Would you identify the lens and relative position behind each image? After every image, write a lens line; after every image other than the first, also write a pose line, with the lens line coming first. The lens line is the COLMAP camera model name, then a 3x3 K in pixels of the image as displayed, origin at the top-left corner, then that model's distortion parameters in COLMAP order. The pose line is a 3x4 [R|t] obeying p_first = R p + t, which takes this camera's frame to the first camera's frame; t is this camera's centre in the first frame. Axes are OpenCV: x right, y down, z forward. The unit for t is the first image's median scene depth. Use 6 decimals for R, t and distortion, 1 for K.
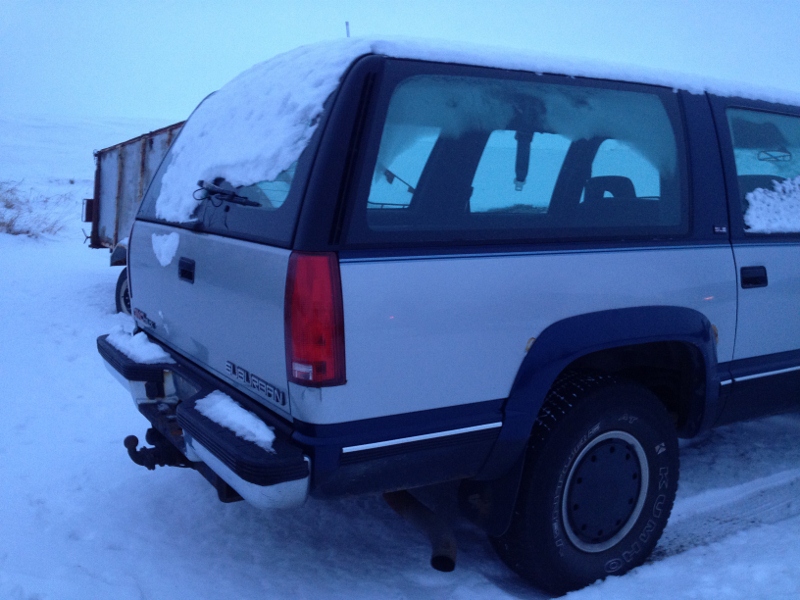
lens RADIAL K [[767.7, 0, 400.0], [0, 767.7, 300.0], [0, 0, 1]] dist [0.005433, 0.001513]
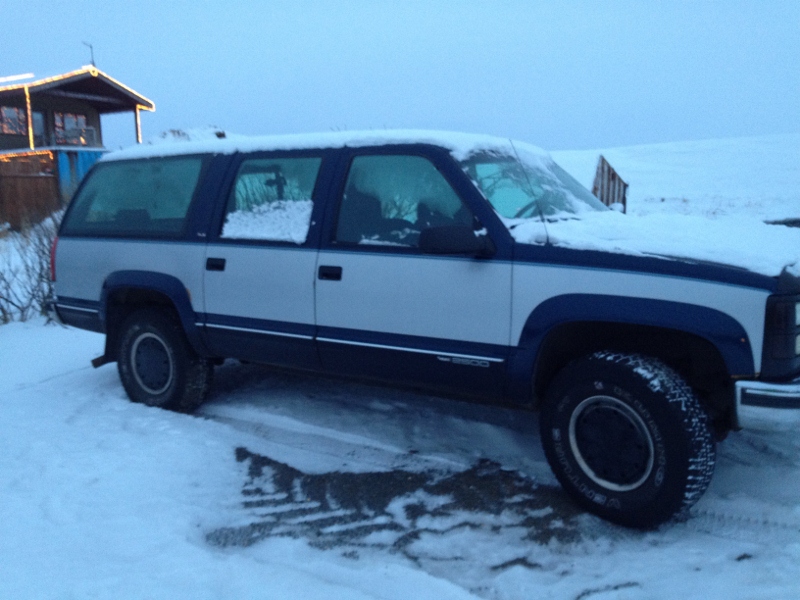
lens RADIAL K [[767.7, 0, 400.0], [0, 767.7, 300.0], [0, 0, 1]] dist [0.005433, 0.001513]
pose [[0.385448, 0.098695, -0.917436, 2.126637], [-0.114793, 0.991668, 0.058452, -0.095657], [0.915561, 0.082785, 0.393566, 0.720695]]
